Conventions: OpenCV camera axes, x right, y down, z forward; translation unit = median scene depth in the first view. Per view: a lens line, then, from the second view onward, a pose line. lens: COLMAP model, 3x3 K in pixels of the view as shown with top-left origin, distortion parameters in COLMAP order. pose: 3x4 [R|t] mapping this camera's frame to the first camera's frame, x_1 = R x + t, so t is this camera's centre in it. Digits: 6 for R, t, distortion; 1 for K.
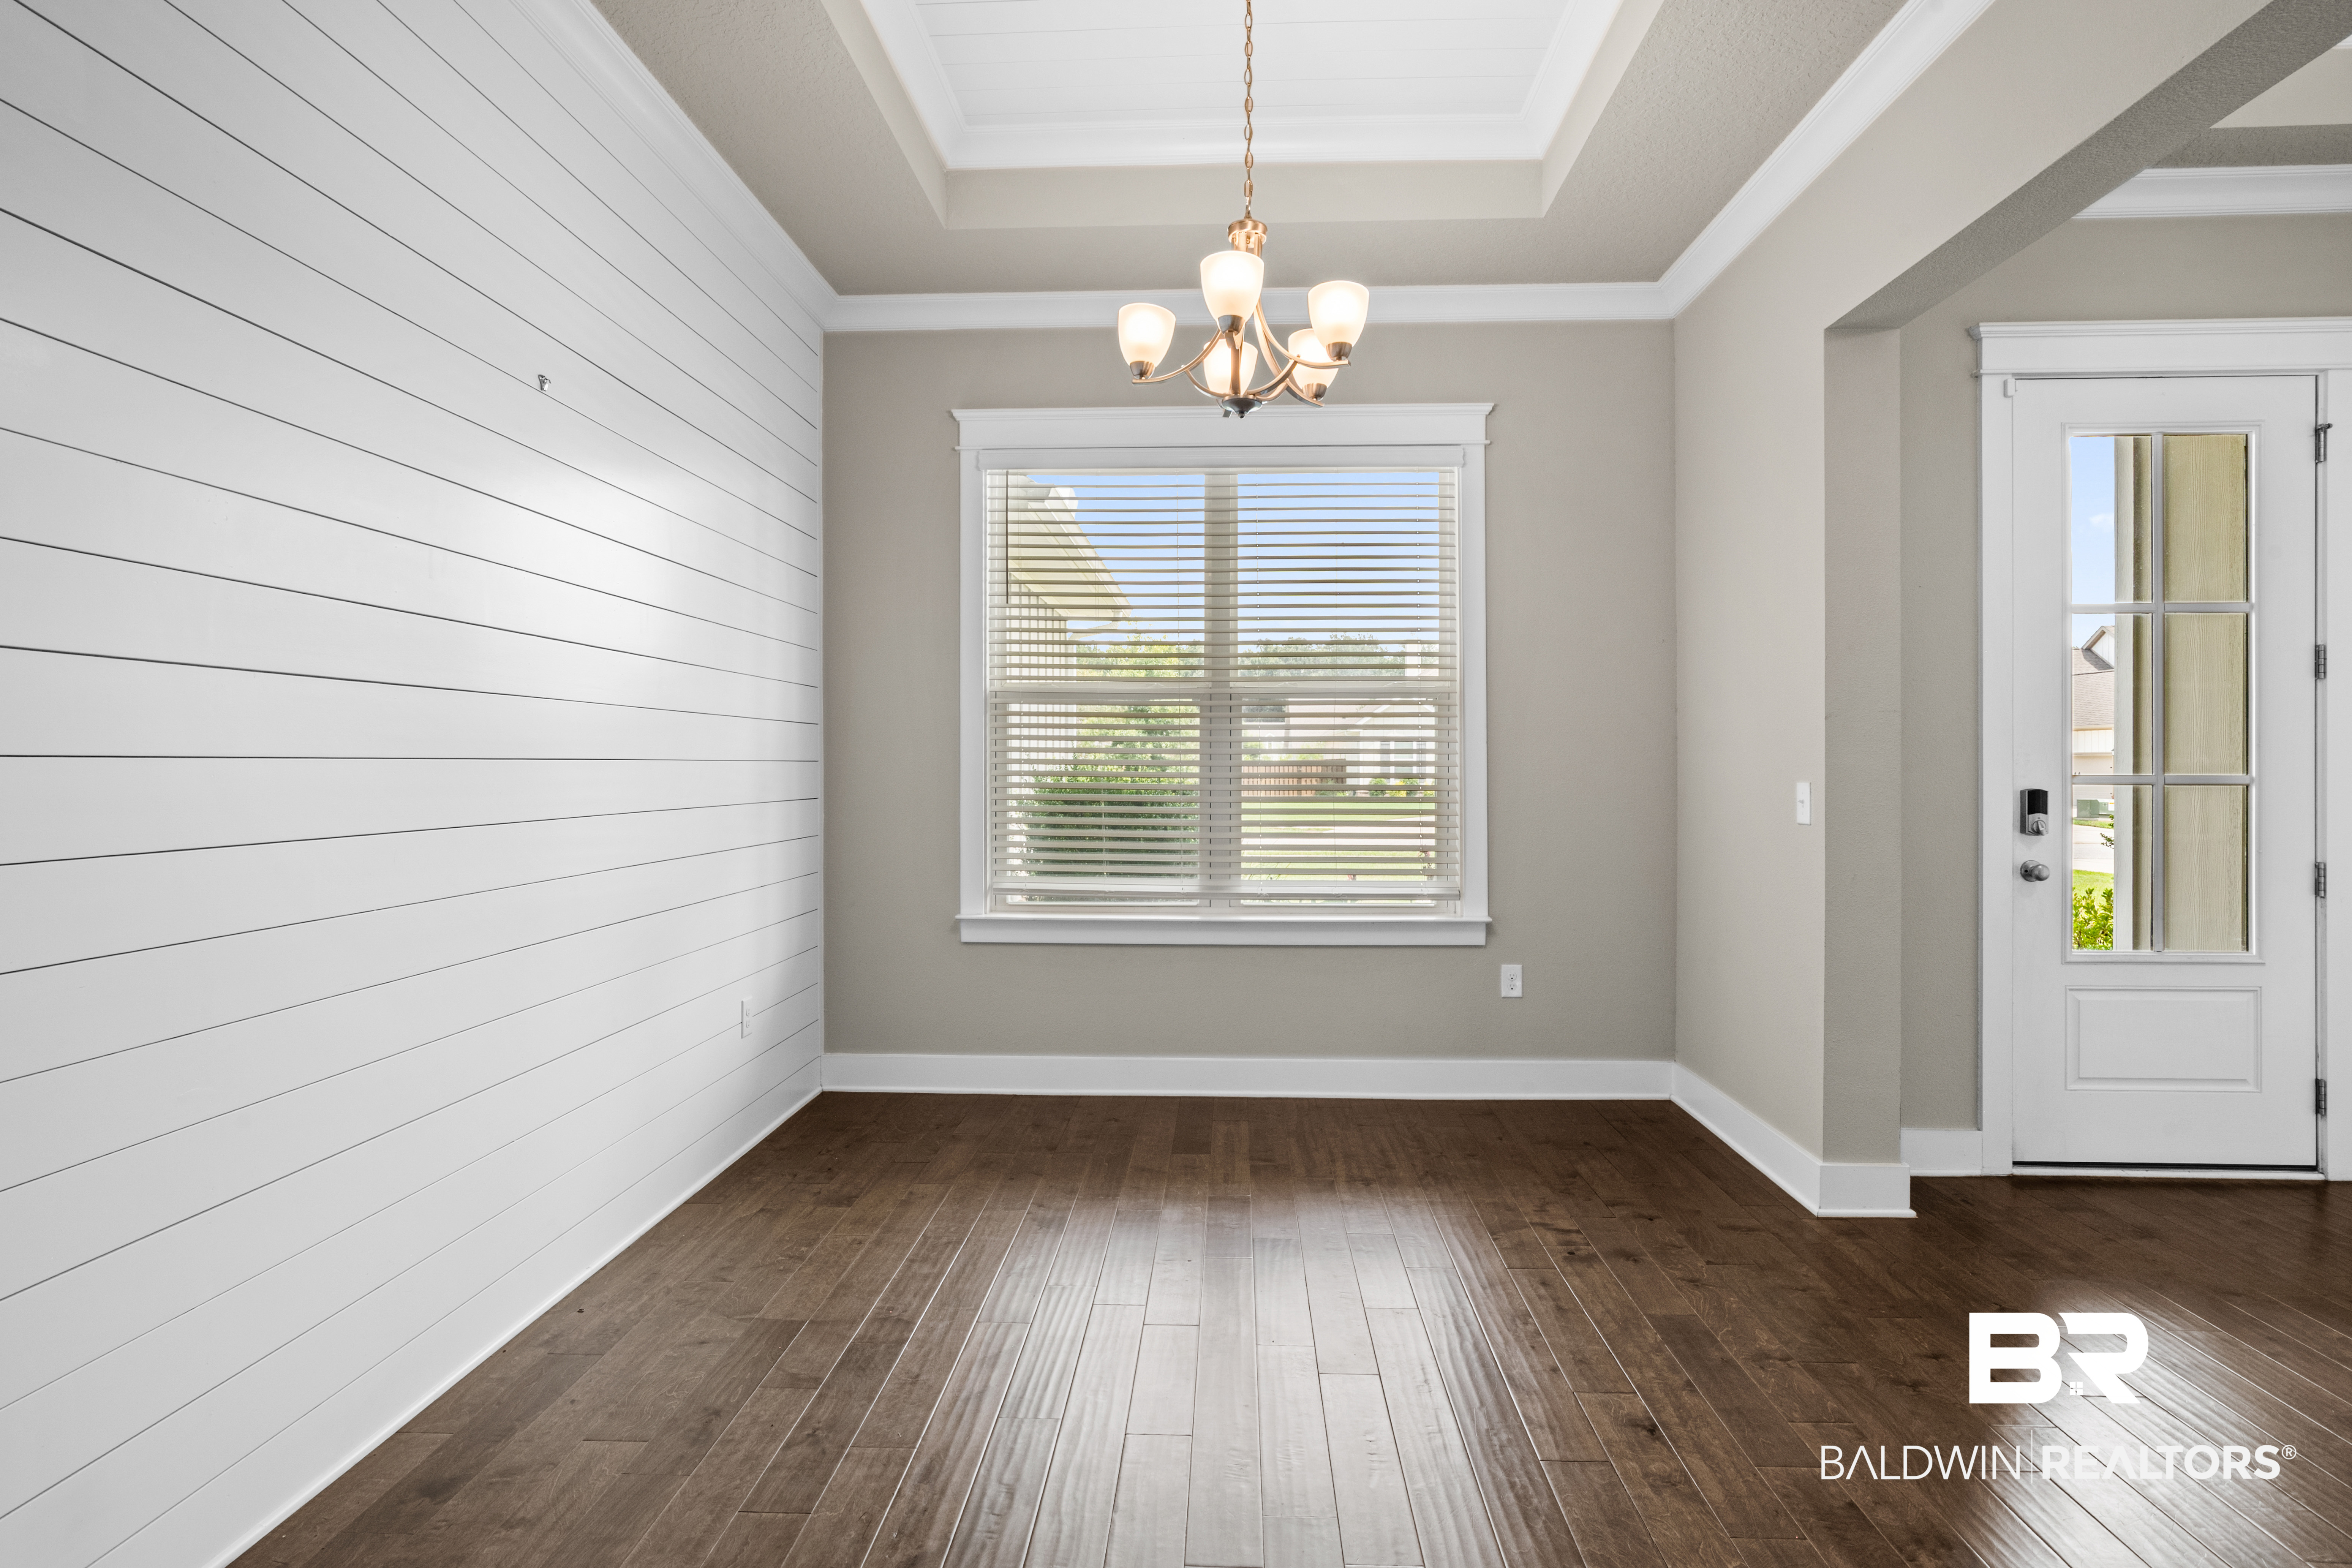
lens RADIAL K [[1214.0, 0, 1179.9], [0, 1214.0, 772.3], [0, 0, 1]] dist [-0.025220, 0.019354]
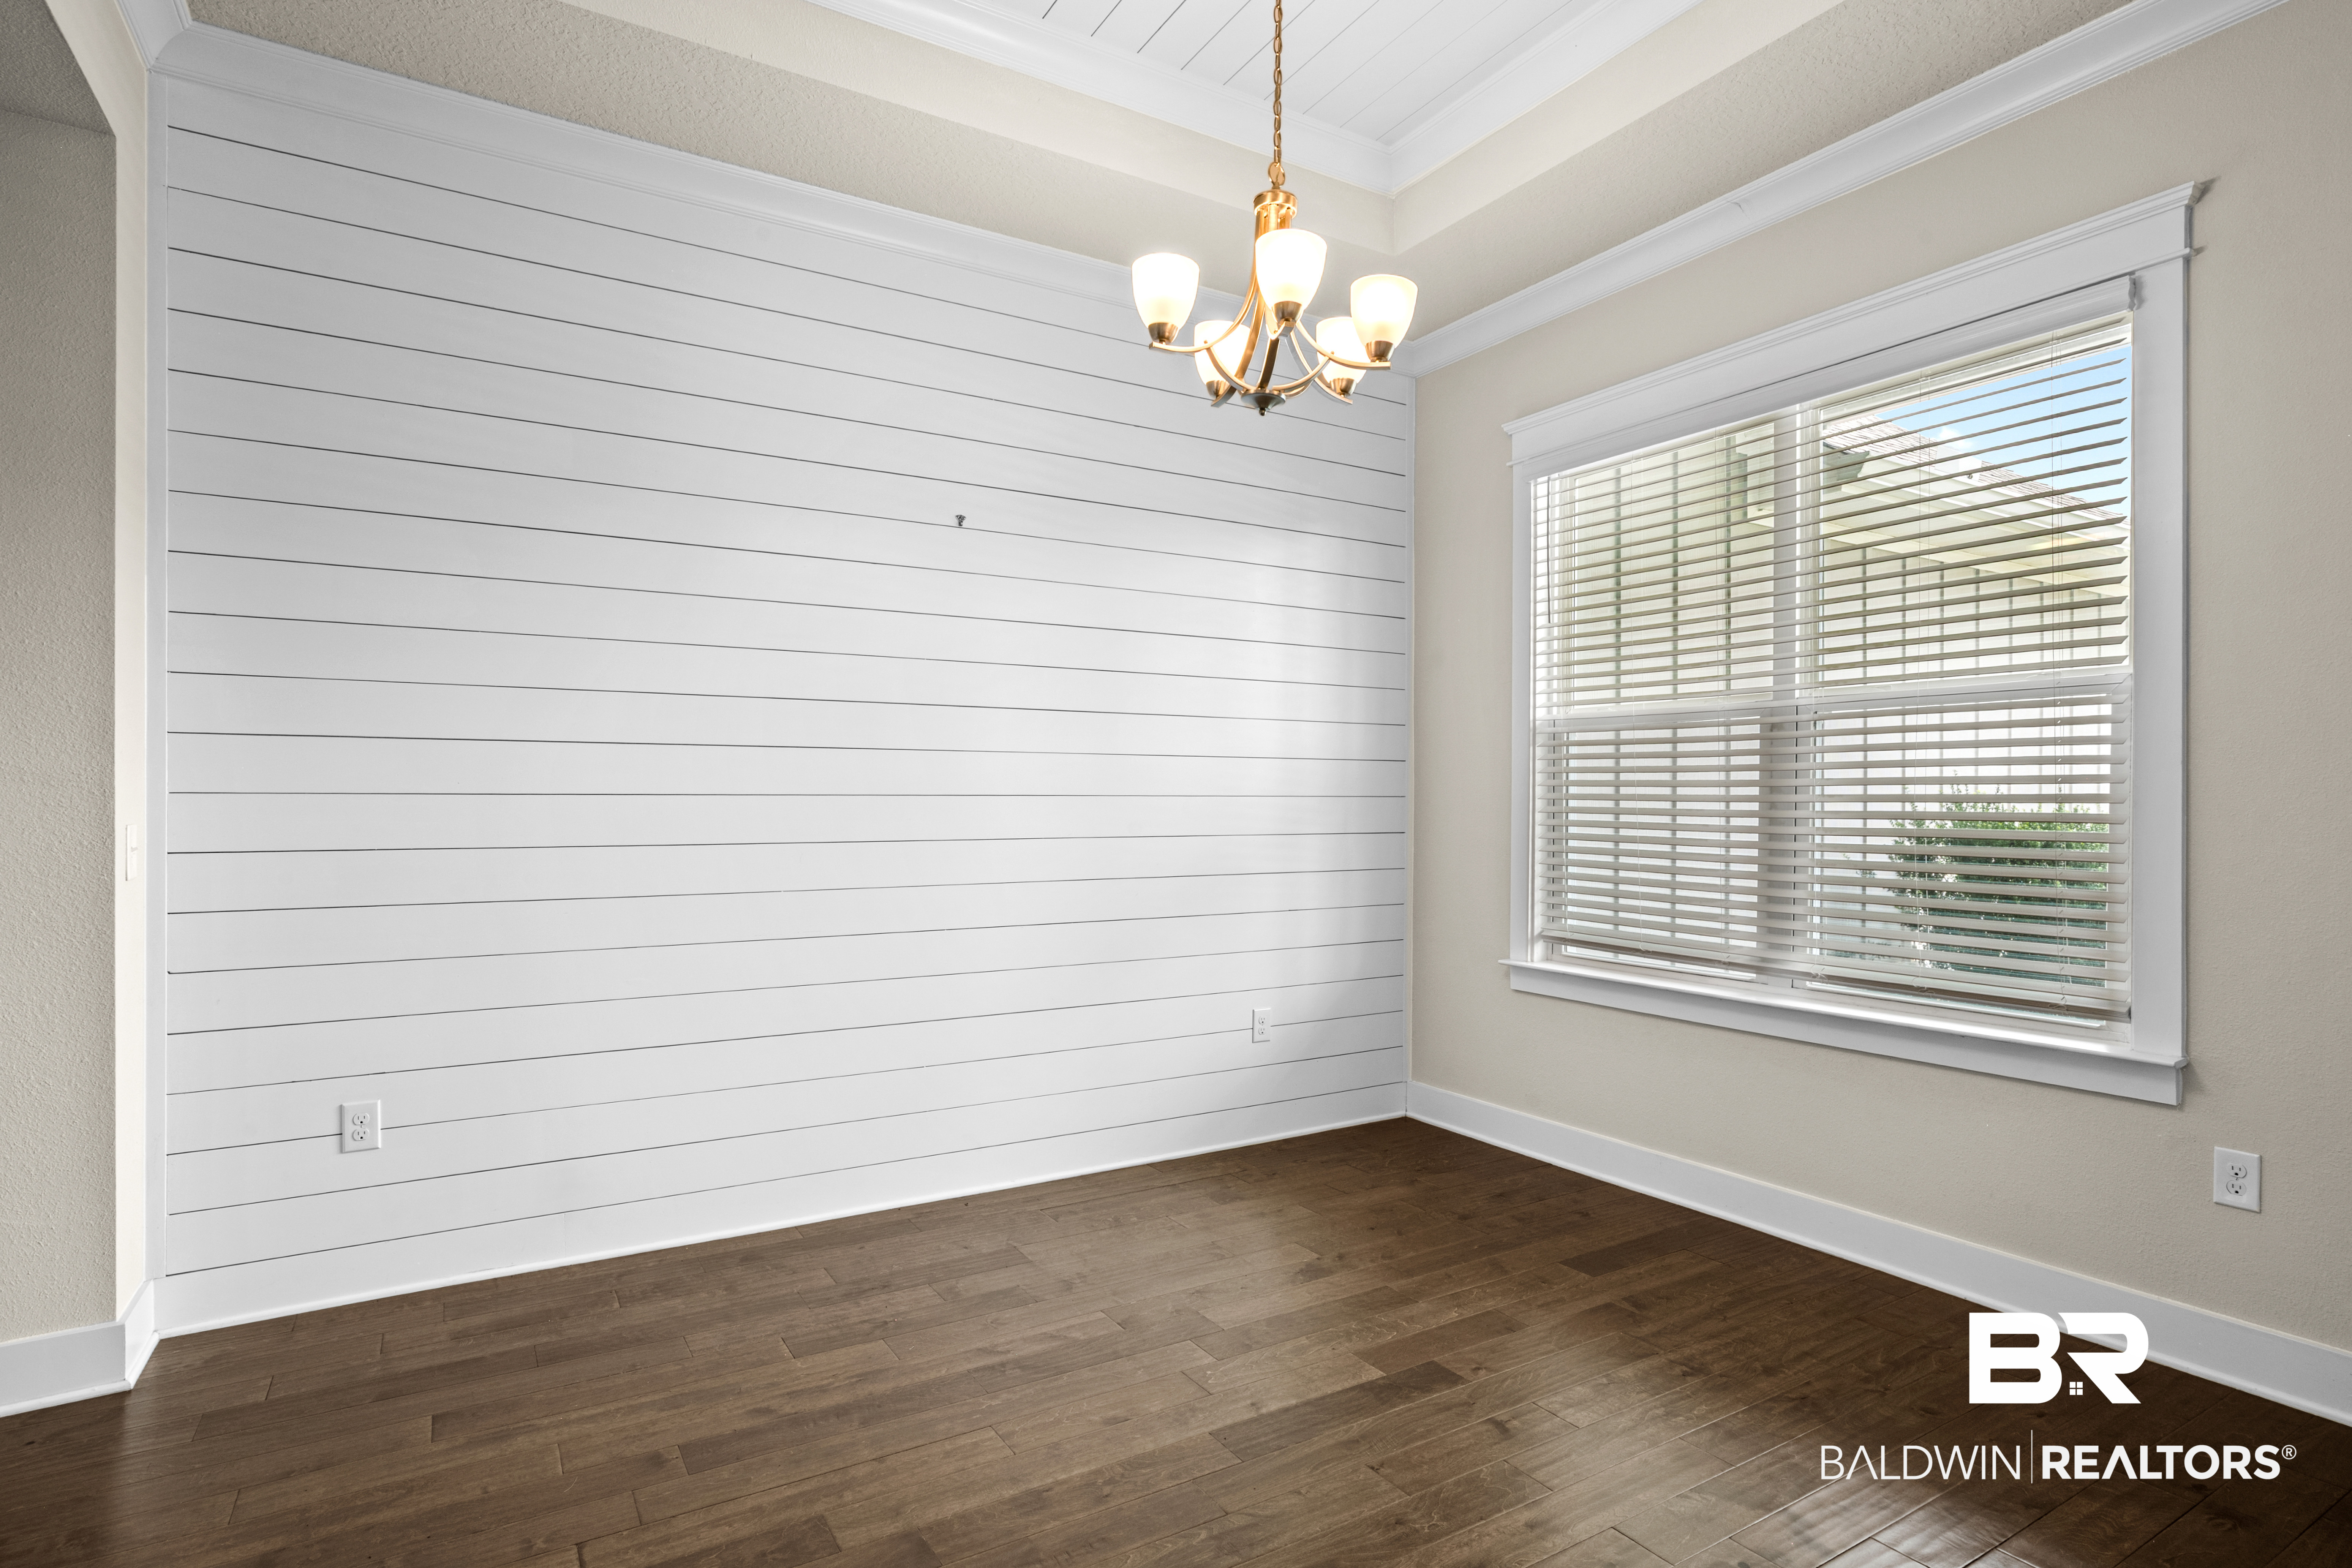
lens RADIAL K [[1217.0, 0, 1195.7], [0, 1217.0, 806.0], [0, 0, 1]] dist [-0.034250, 0.018897]
pose [[0.559961, 0.004341, -0.828508, 0.572867], [-0.006202, 0.999980, 0.001048, -0.001191], [0.828496, 0.004552, 0.559977, 0.336528]]
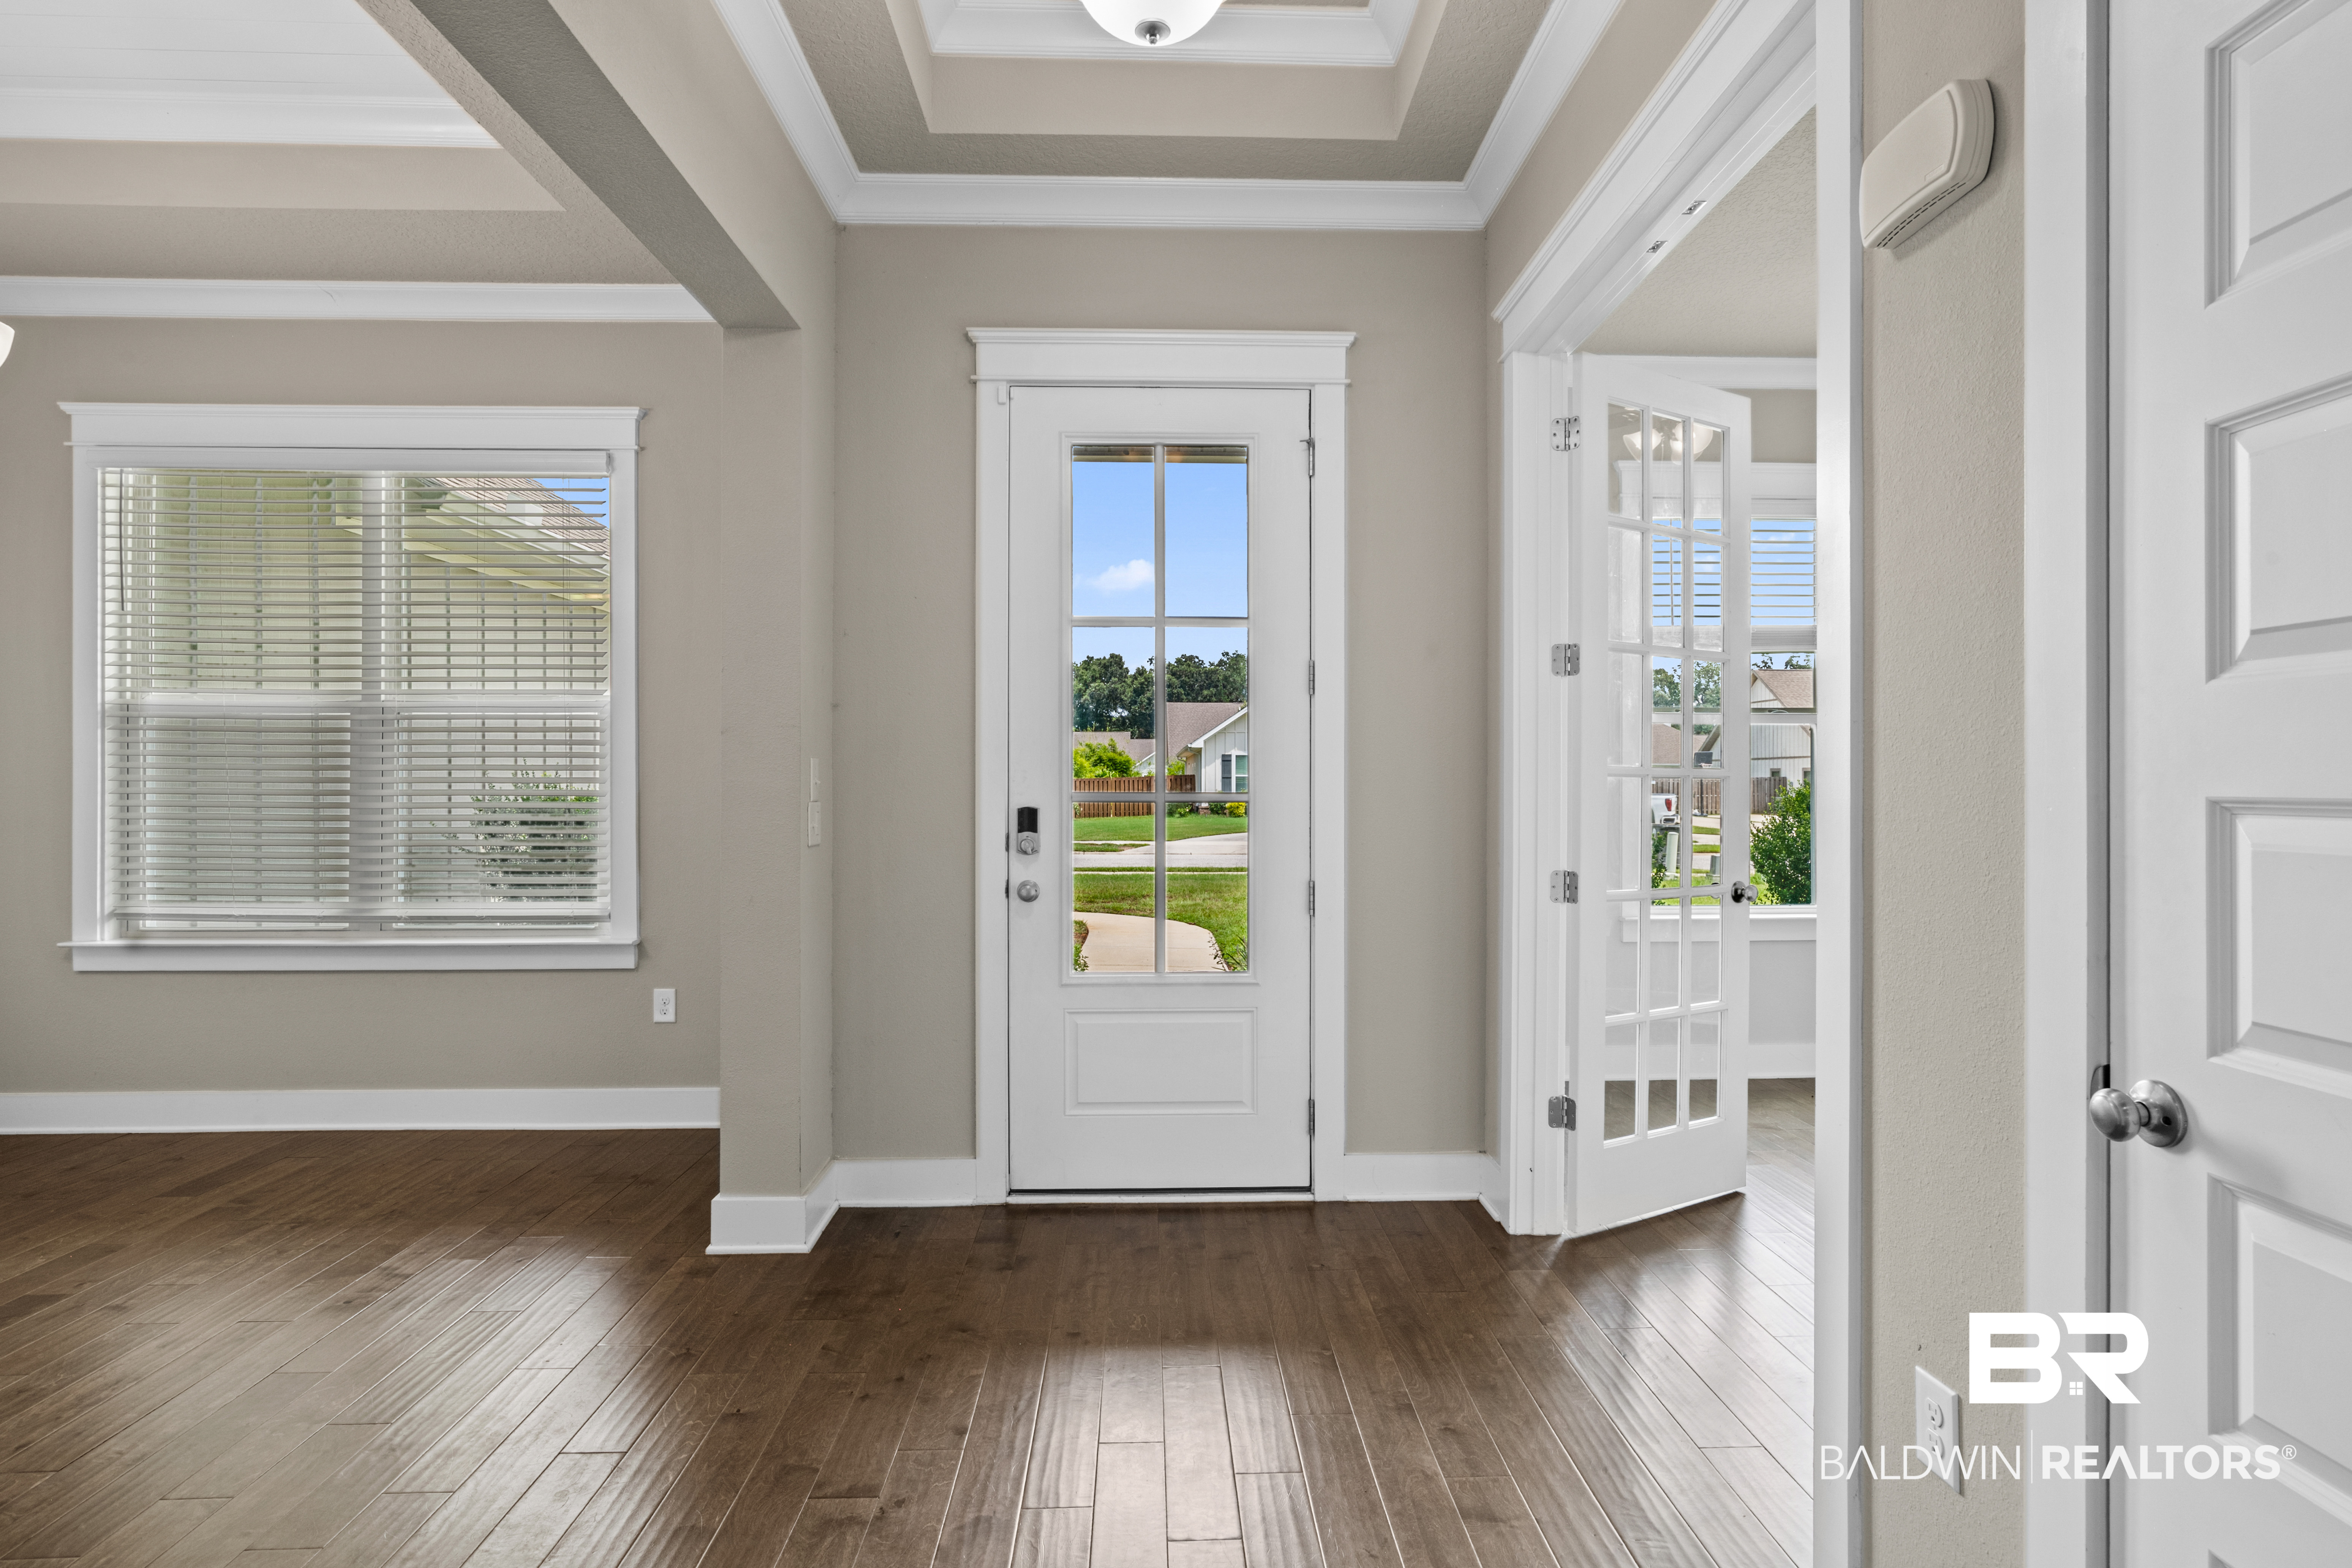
lens RADIAL K [[1206.6, 0, 1176.0], [0, 1206.6, 784.0], [0, 0, 1]] dist [-0.020166, 0.018175]
pose [[0.997895, -0.000911, 0.064842, 0.758513], [0.001066, 0.999997, -0.002352, -0.002095], [-0.064839, 0.002416, 0.997893, 0.020148]]
